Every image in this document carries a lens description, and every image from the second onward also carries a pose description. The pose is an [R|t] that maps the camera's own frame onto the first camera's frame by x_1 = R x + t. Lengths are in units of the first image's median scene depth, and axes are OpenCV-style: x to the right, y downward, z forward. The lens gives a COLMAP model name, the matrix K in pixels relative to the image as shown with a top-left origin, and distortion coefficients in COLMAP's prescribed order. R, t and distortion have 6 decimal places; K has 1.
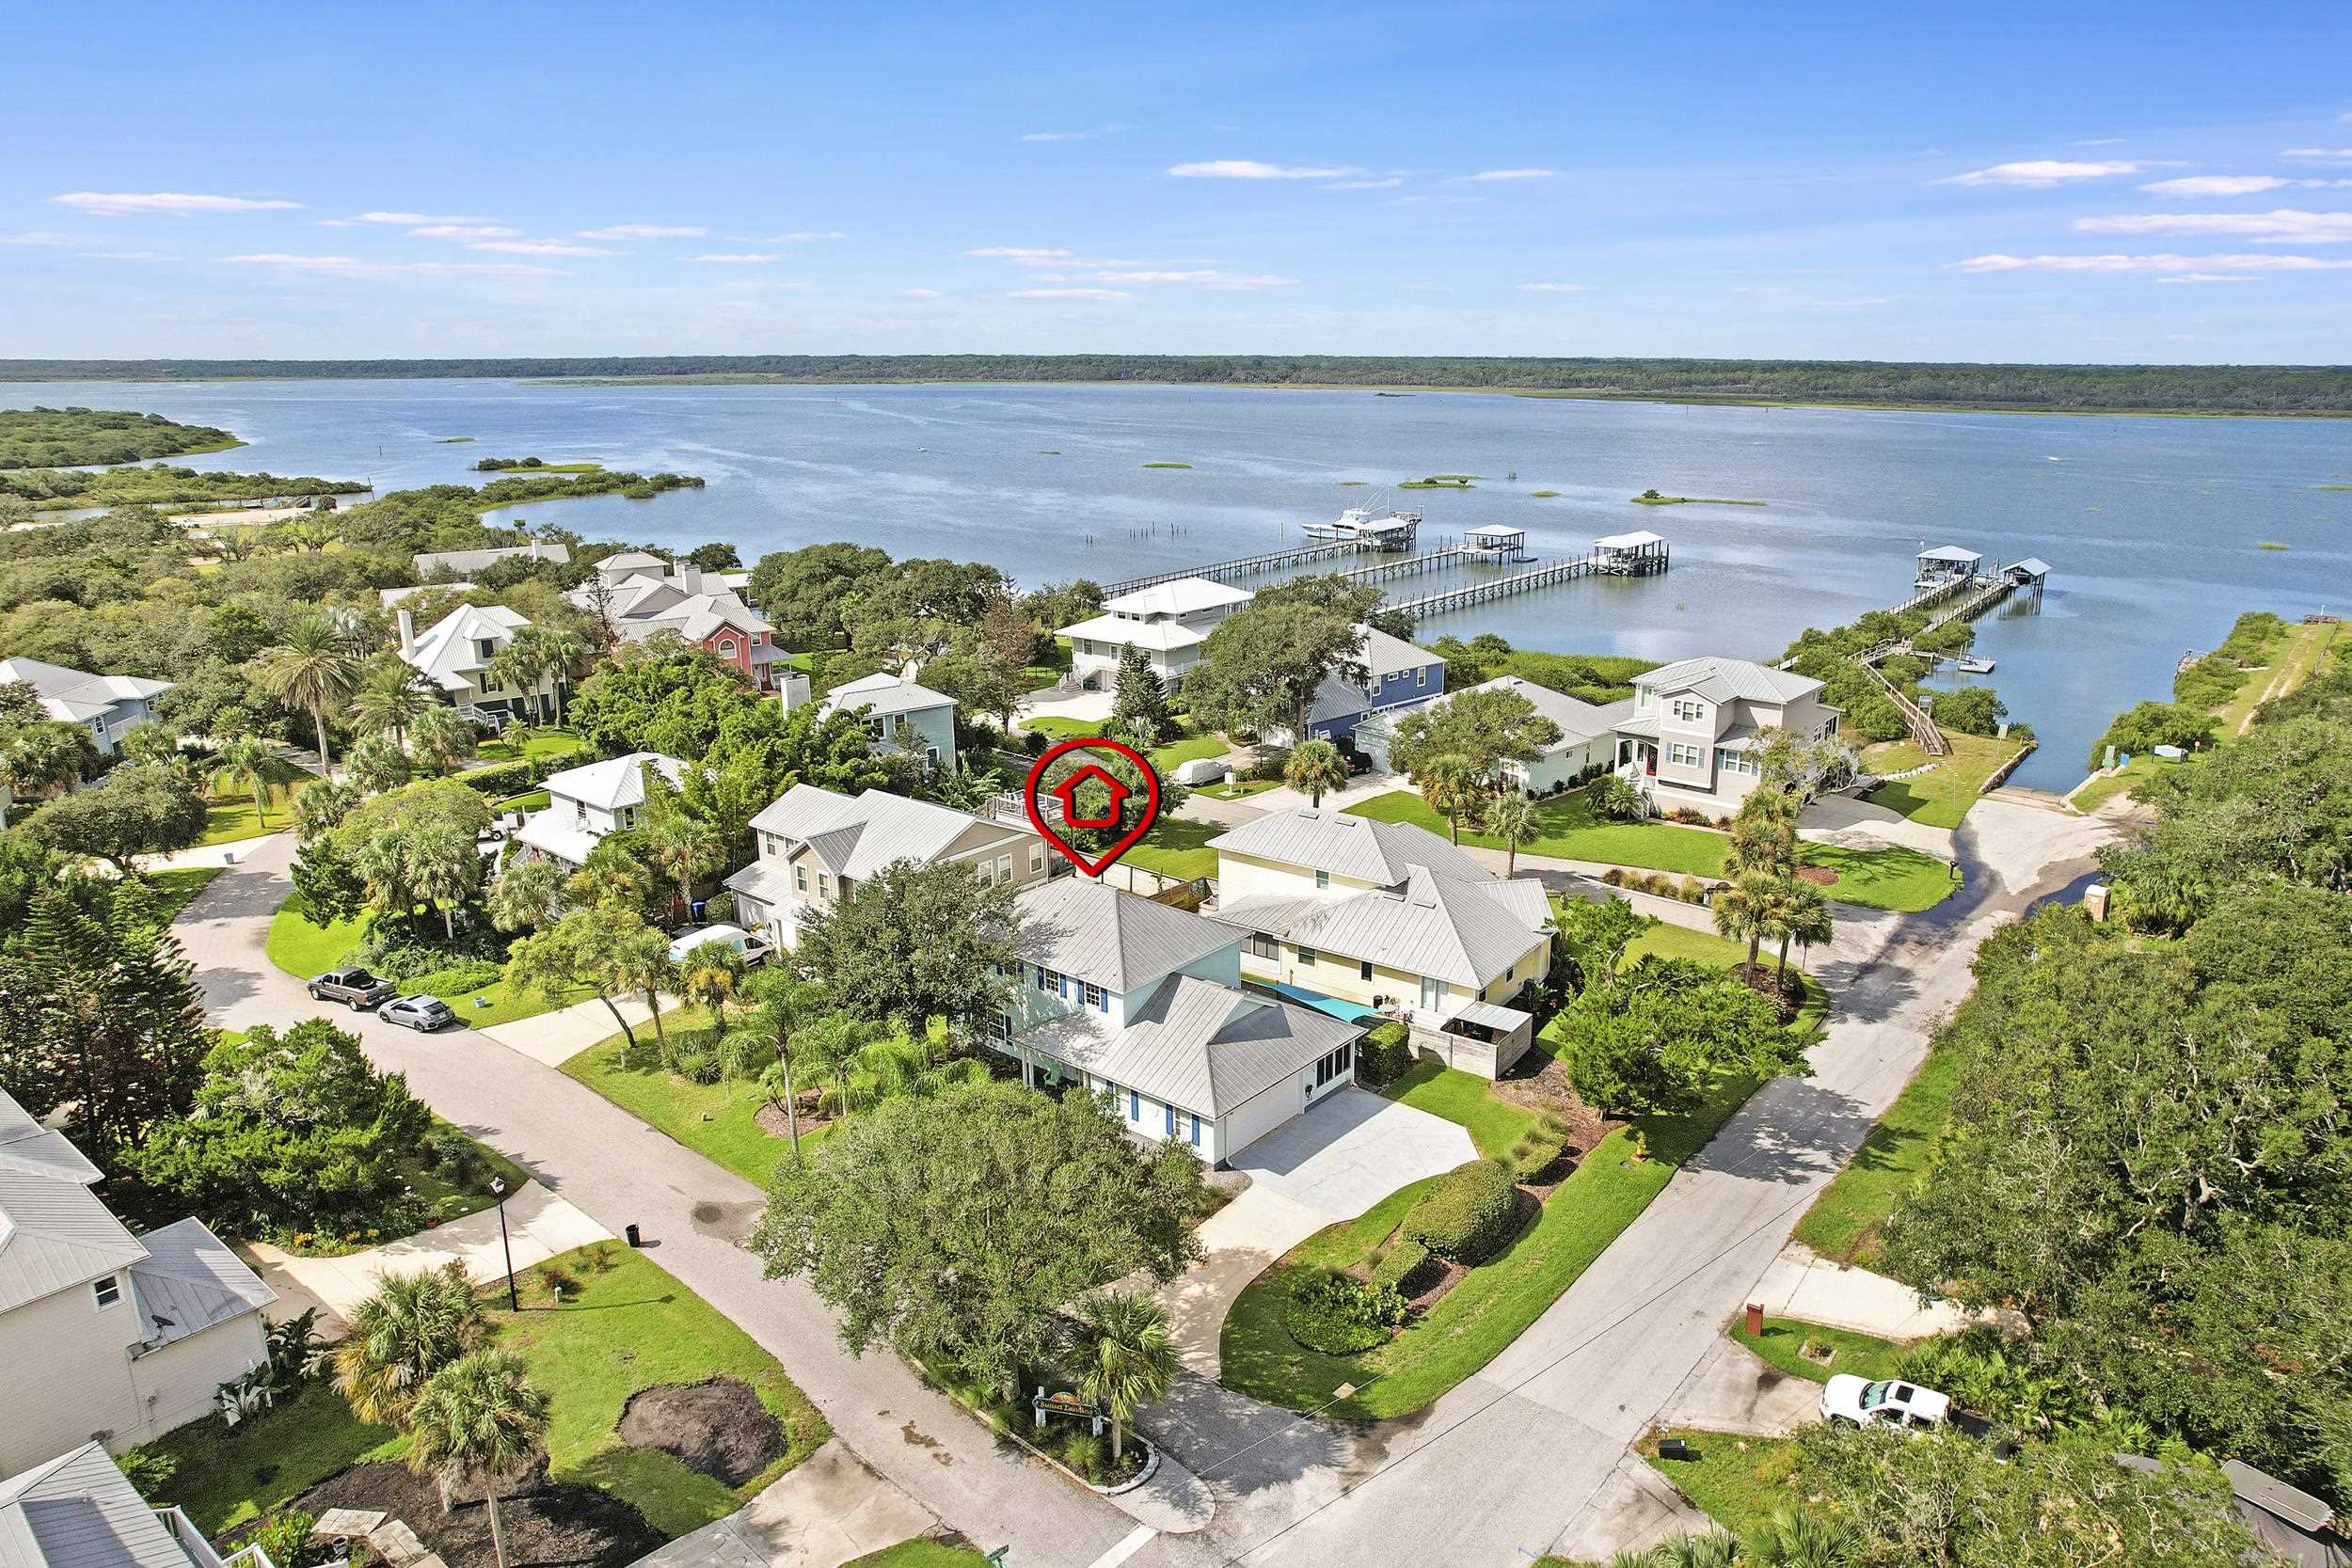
lens RADIAL K [[1611.0, 0, 1255.7], [0, 1611.0, 792.9], [0, 0, 1]] dist [-0.072447, 0.066017]
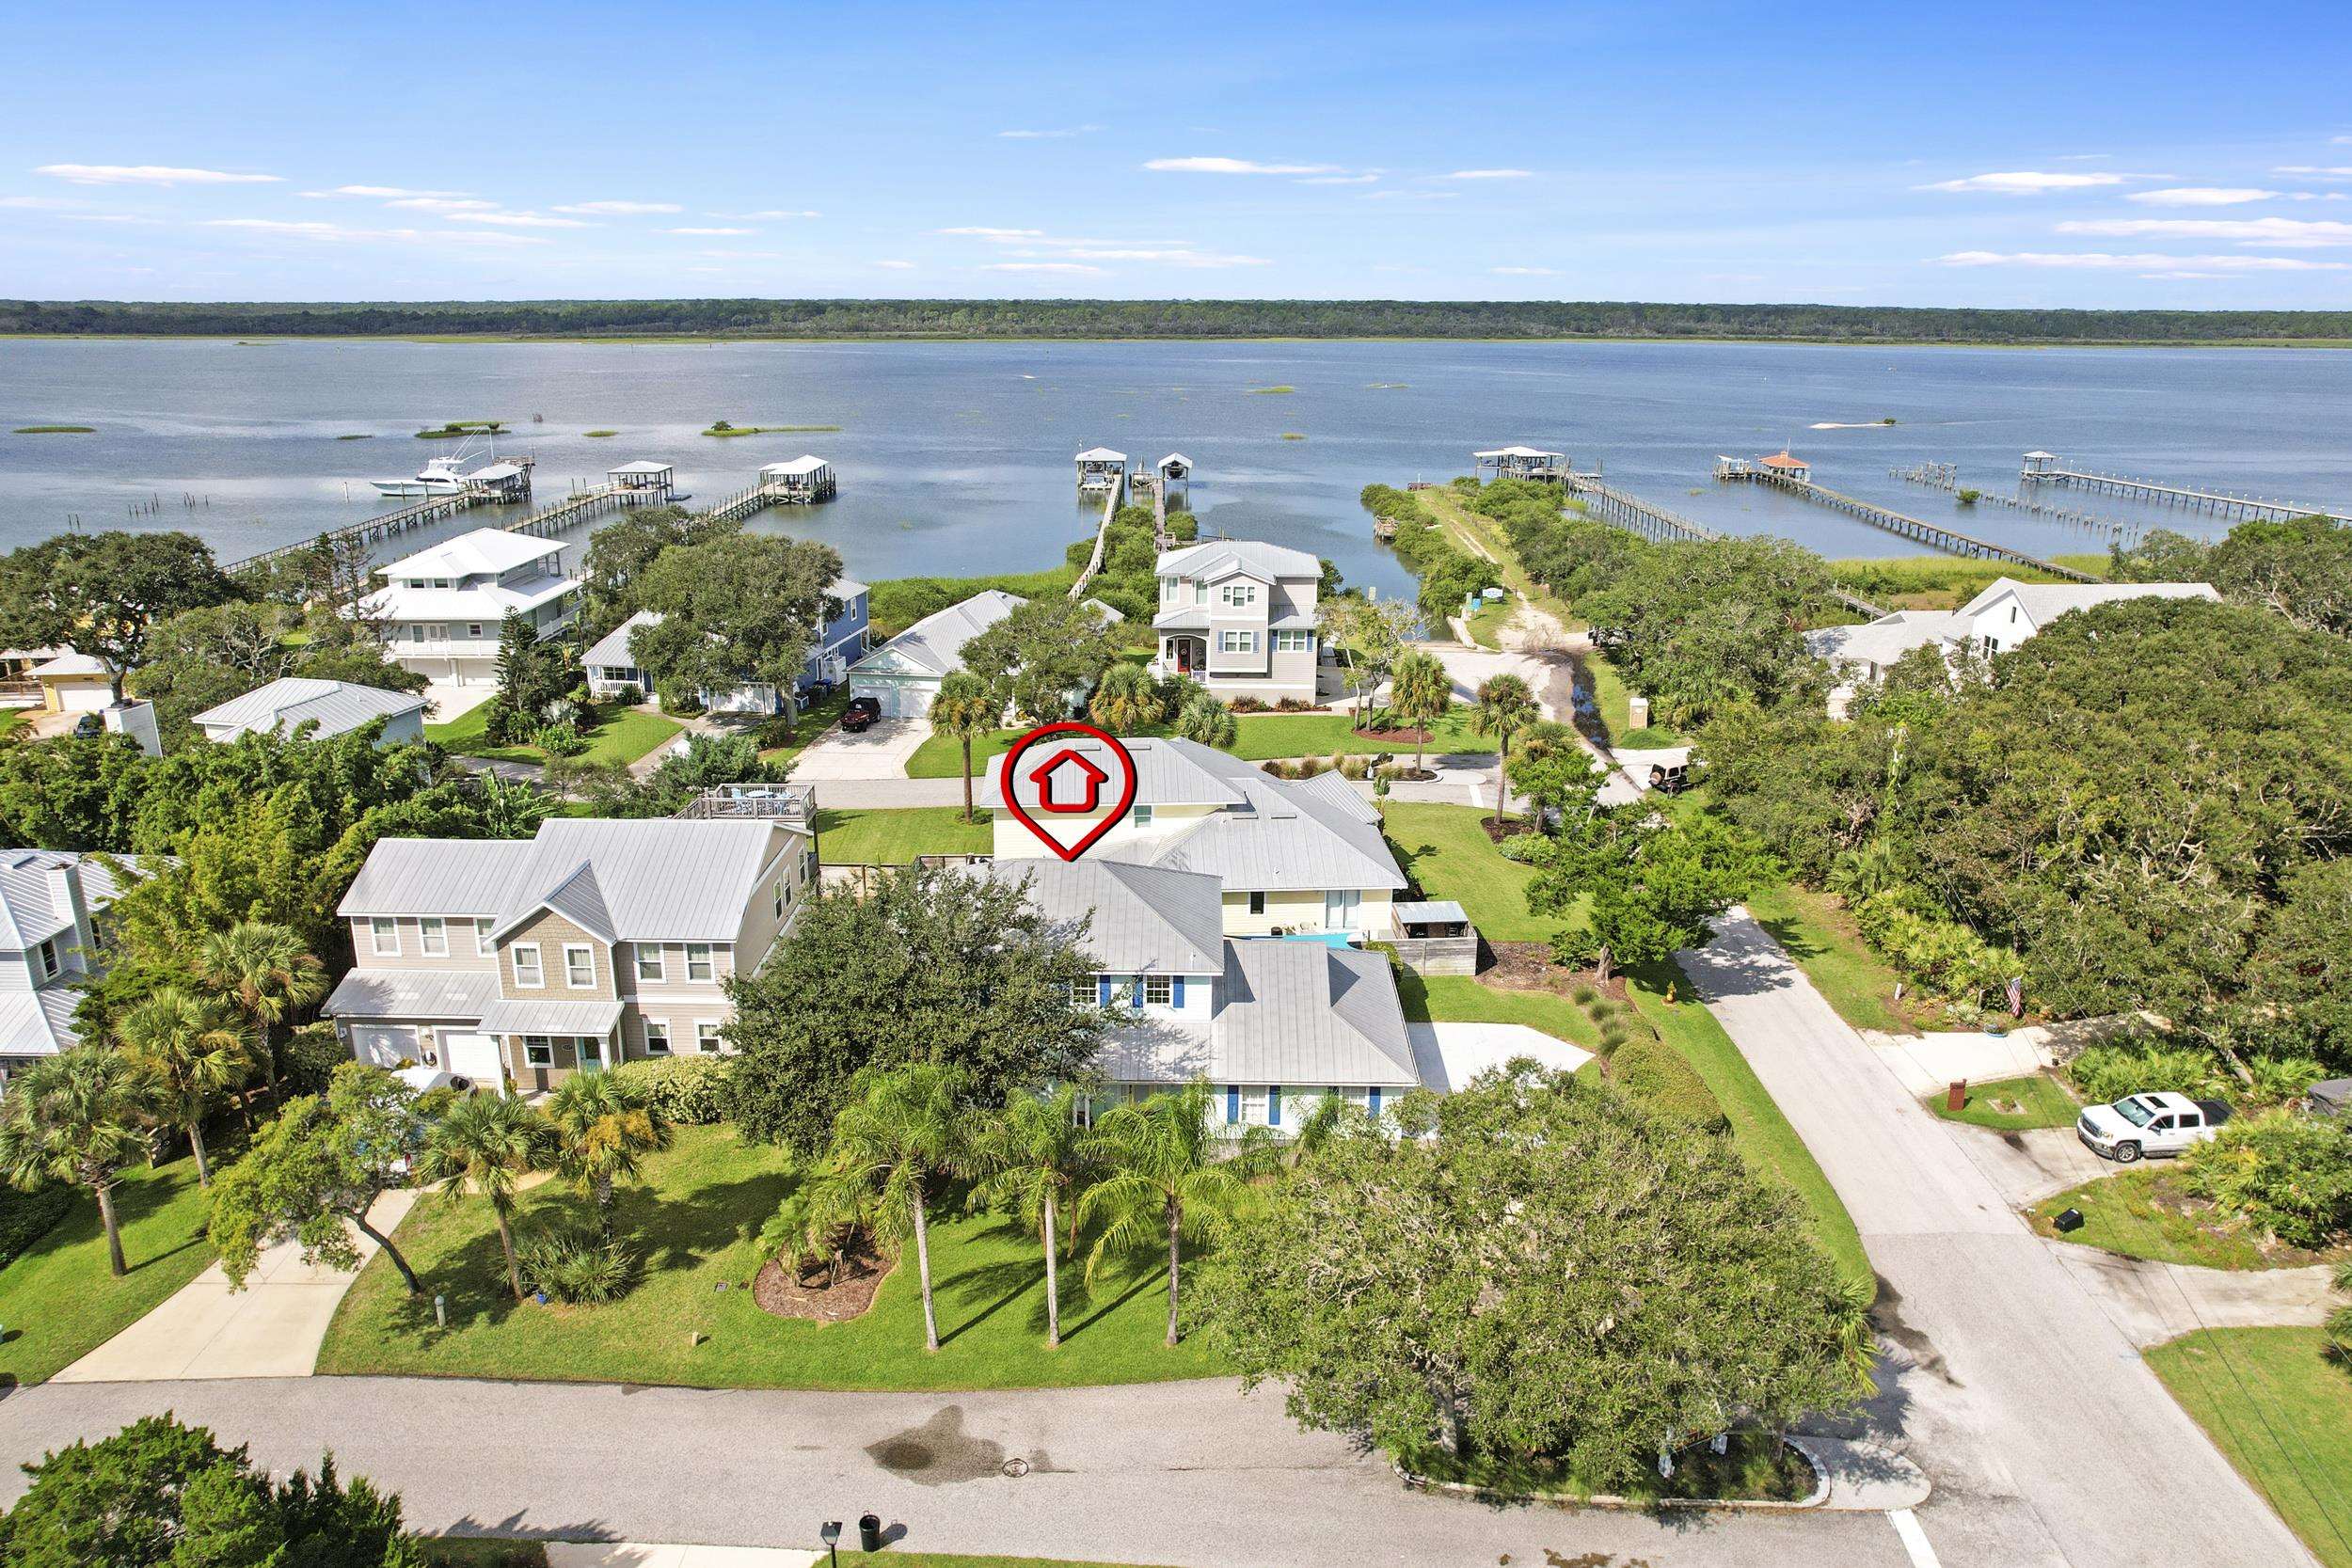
lens RADIAL K [[1611.0, 0, 1255.7], [0, 1611.0, 792.9], [0, 0, 1]] dist [-0.072447, 0.066017]
pose [[0.775878, -0.185424, 0.603018, -0.376338], [0.166822, 0.982110, 0.087349, -0.019940], [-0.608427, 0.032824, 0.792931, 0.261988]]
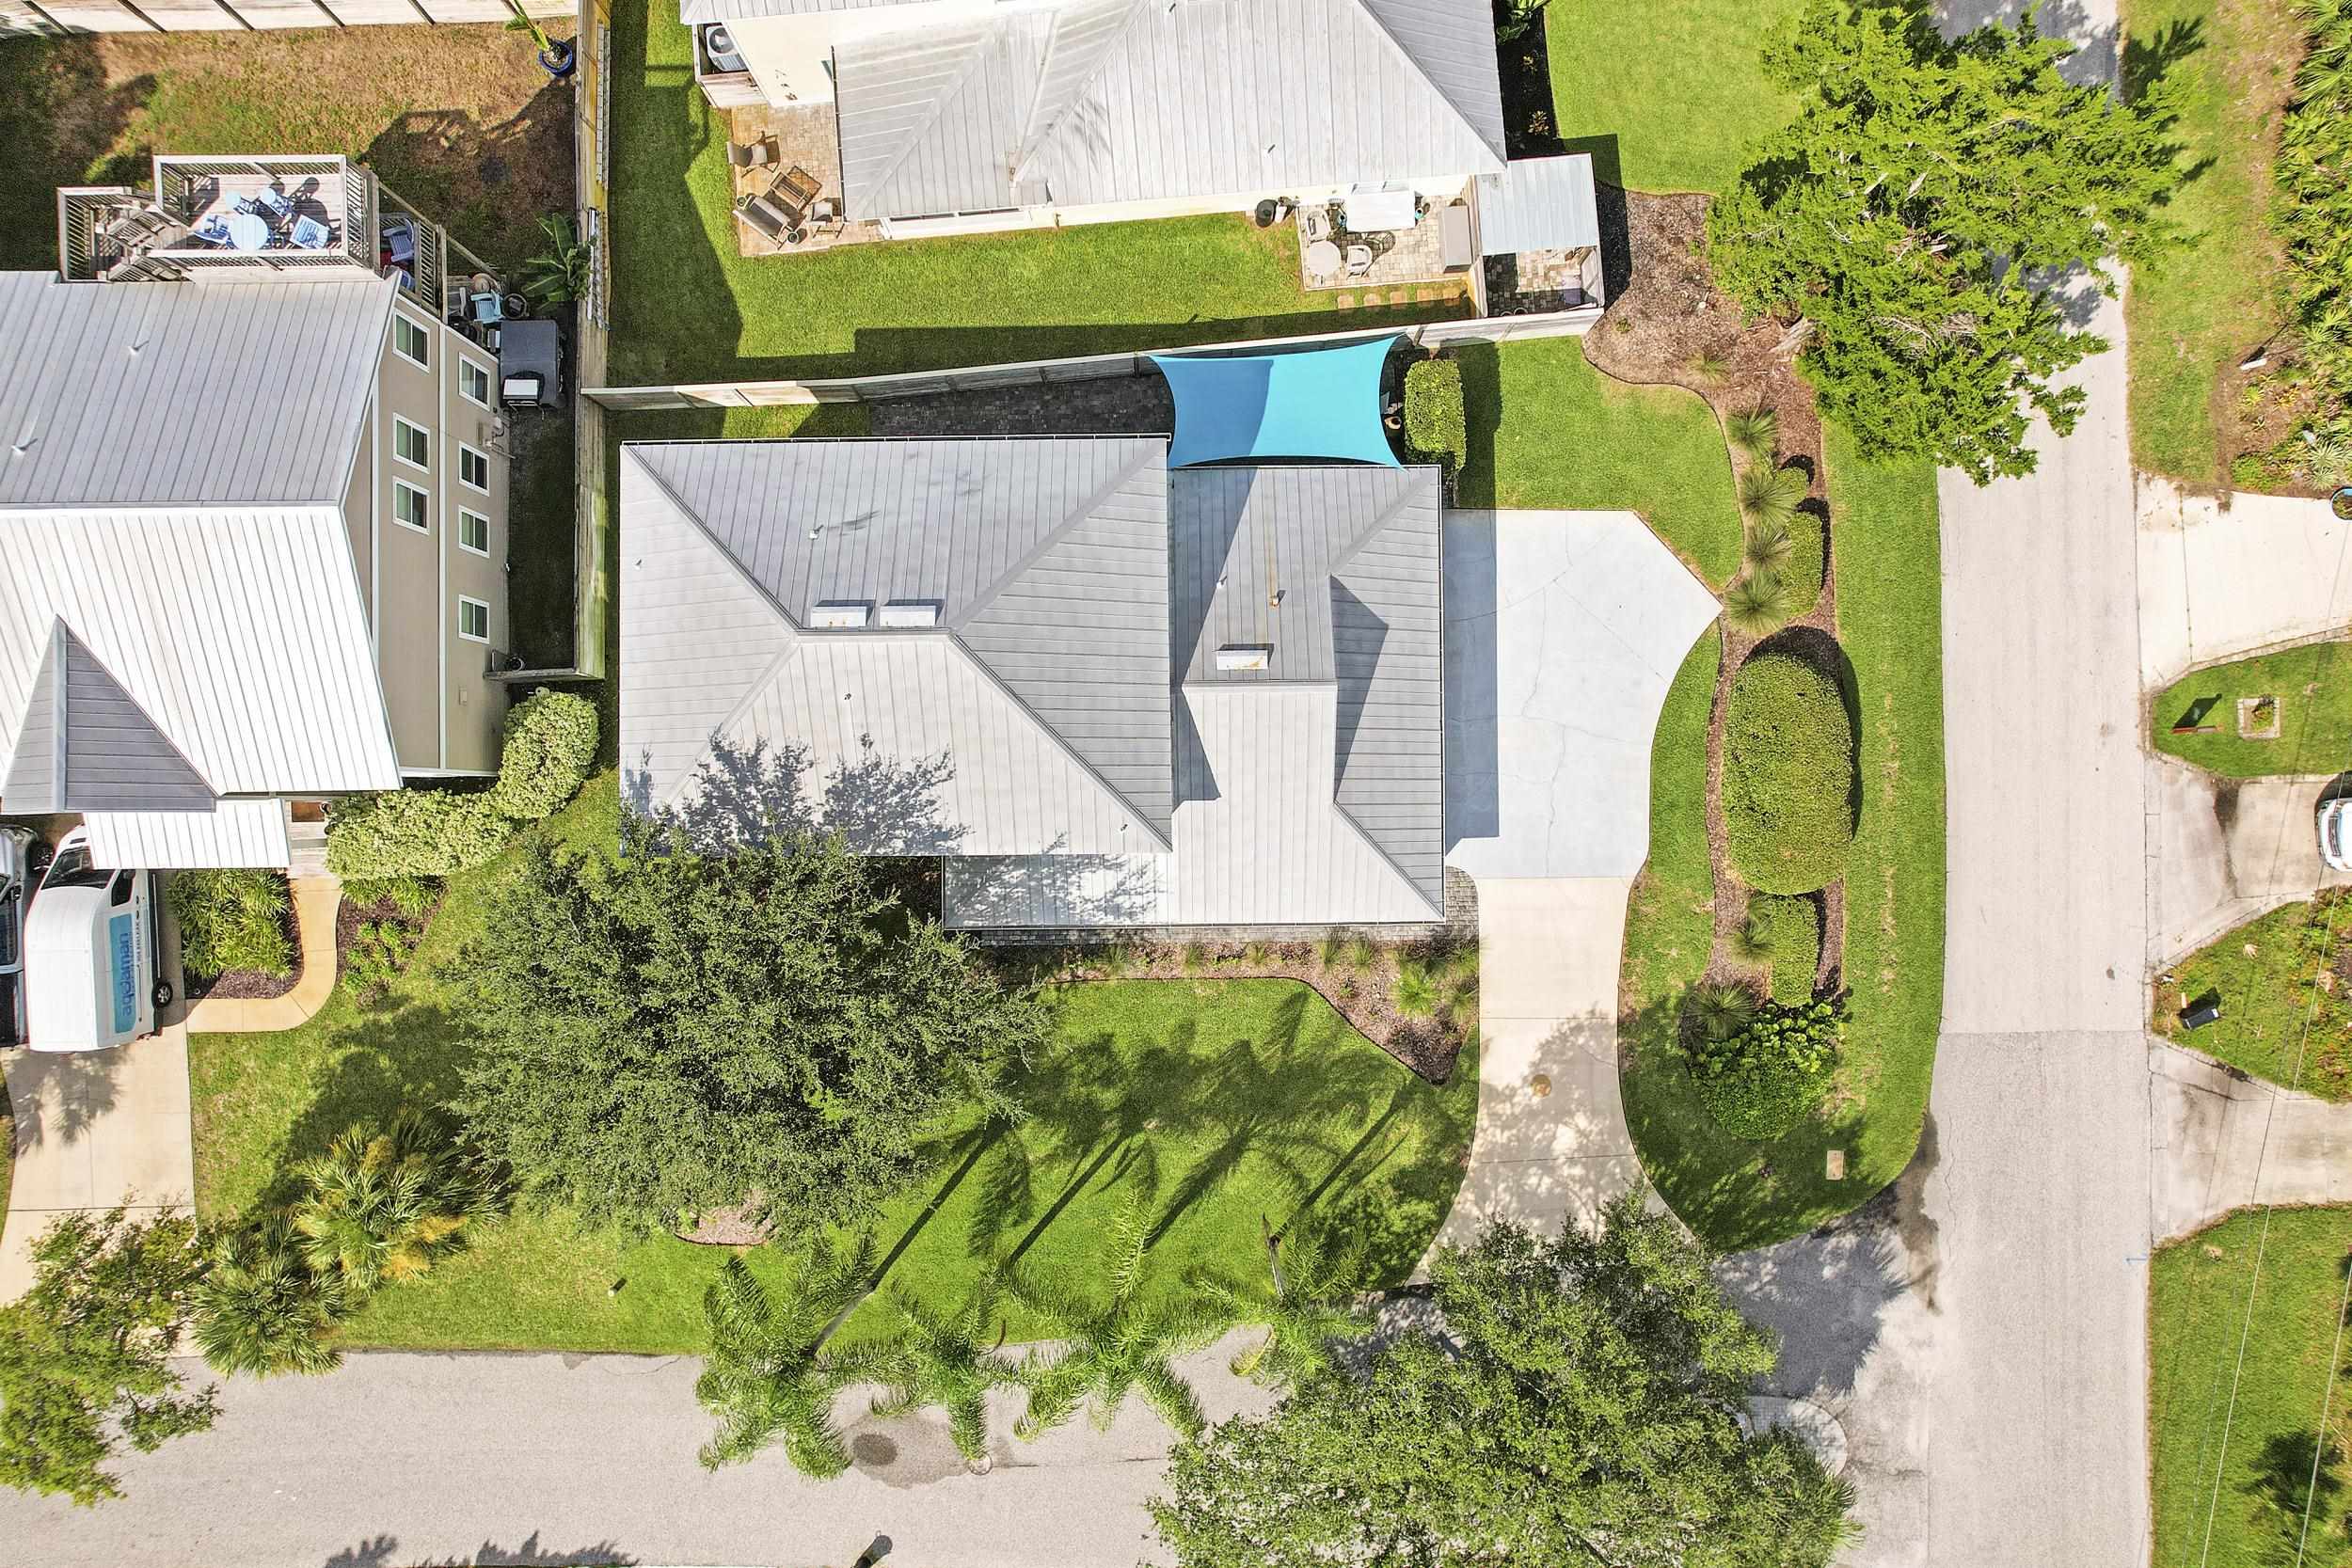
lens RADIAL K [[1611.0, 0, 1255.7], [0, 1611.0, 792.9], [0, 0, 1]] dist [-0.072447, 0.066017]
pose [[0.787721, -0.615883, 0.013585, -0.039299], [0.150904, 0.214293, 0.965042, -0.269205], [-0.597264, -0.758134, 0.261742, 0.617185]]
